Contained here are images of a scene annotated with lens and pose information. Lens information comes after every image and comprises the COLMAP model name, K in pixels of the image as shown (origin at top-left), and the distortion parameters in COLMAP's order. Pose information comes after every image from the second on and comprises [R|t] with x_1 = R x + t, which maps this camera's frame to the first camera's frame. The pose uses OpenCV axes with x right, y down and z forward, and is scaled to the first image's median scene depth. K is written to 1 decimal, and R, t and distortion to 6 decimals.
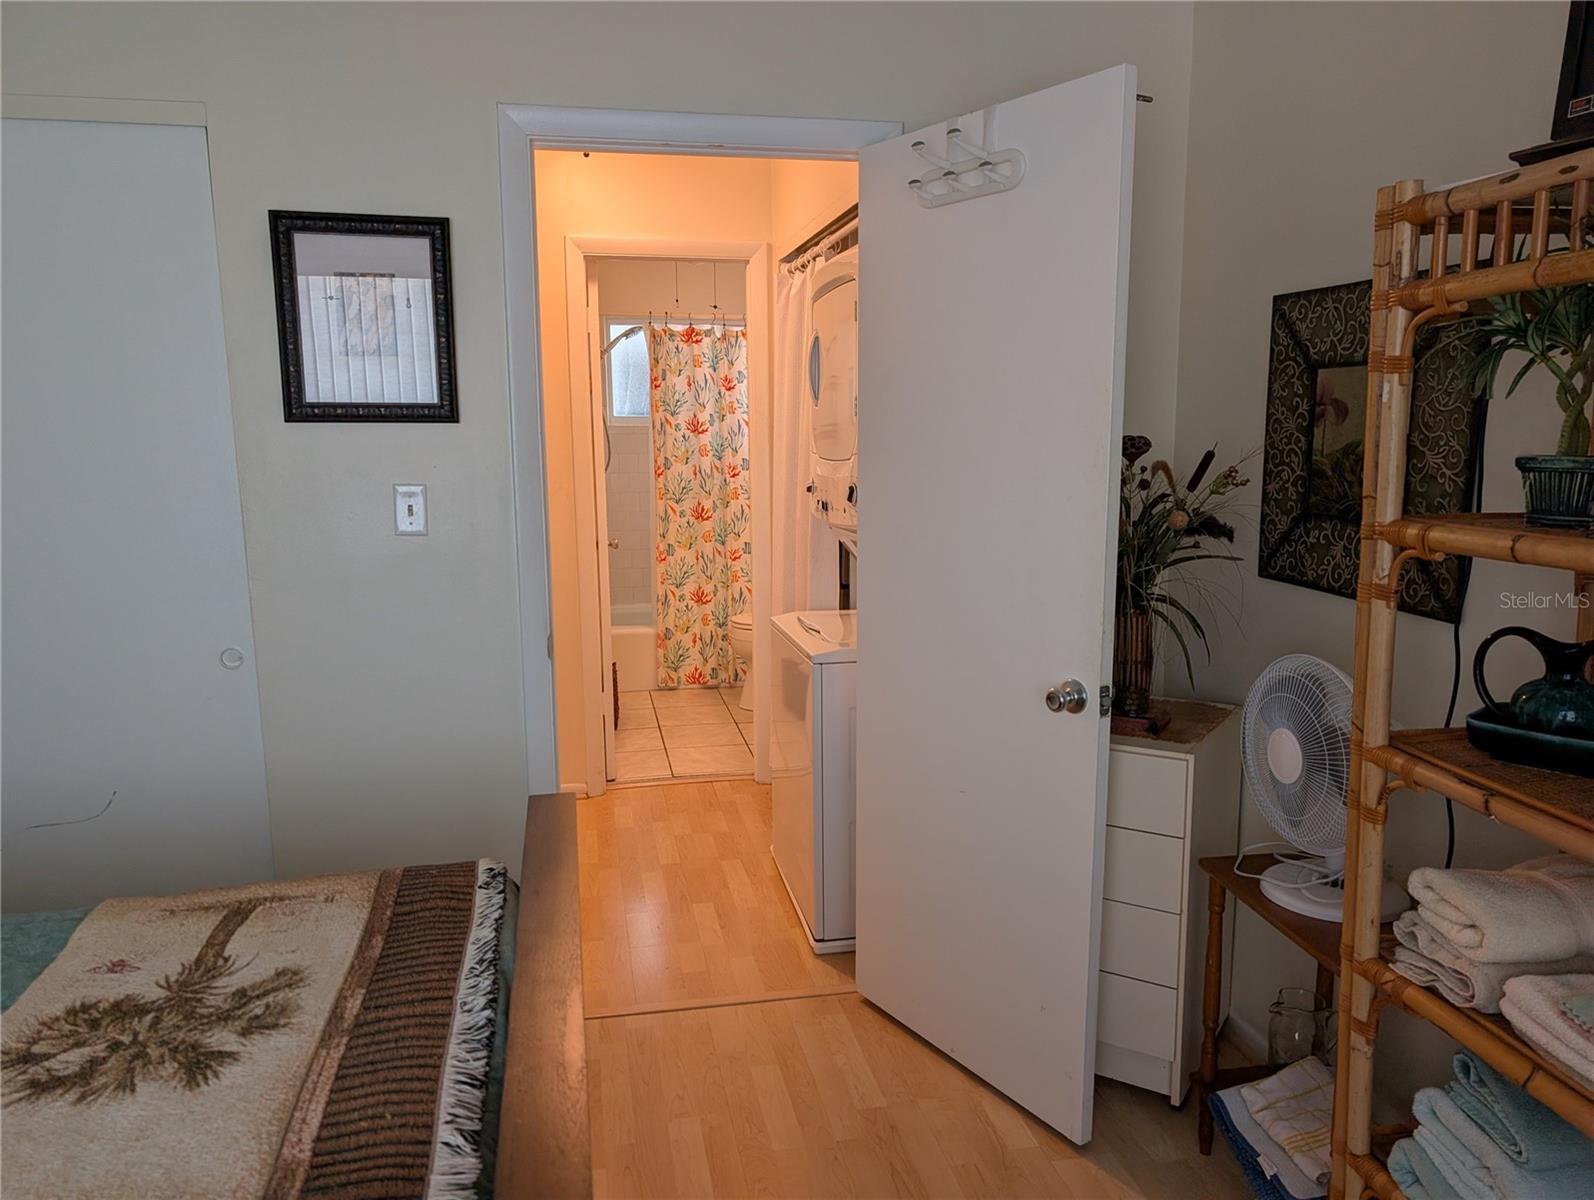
lens RADIAL K [[1135.4, 0, 791.9], [0, 1135.4, 600.8], [0, 0, 1]] dist [0.016269, -0.013834]
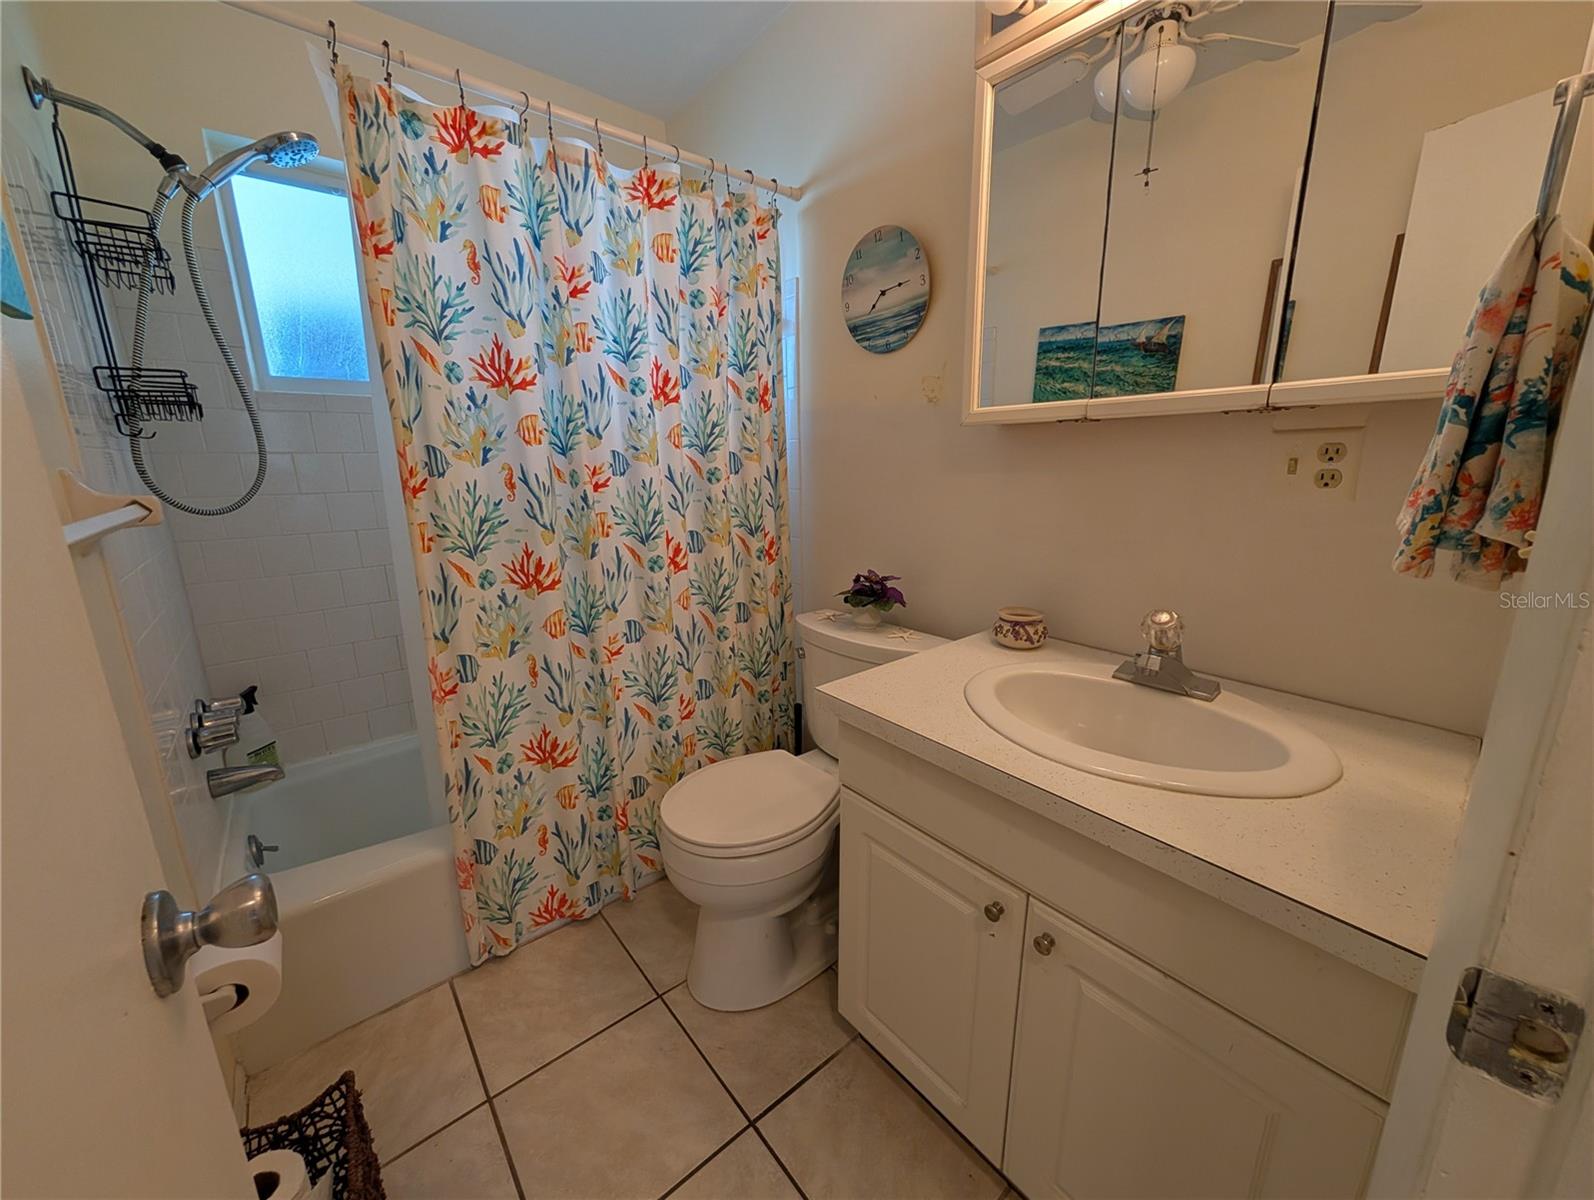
lens RADIAL K [[598.8, 0, 791.5], [0, 598.8, 591.2], [0, 0, 1]] dist [-0.005504, 0.000693]
pose [[0.869938, -0.108444, 0.481090, -0.106147], [0.074863, 0.993257, 0.088521, -0.084150], [-0.487446, -0.040992, 0.872191, 0.747946]]
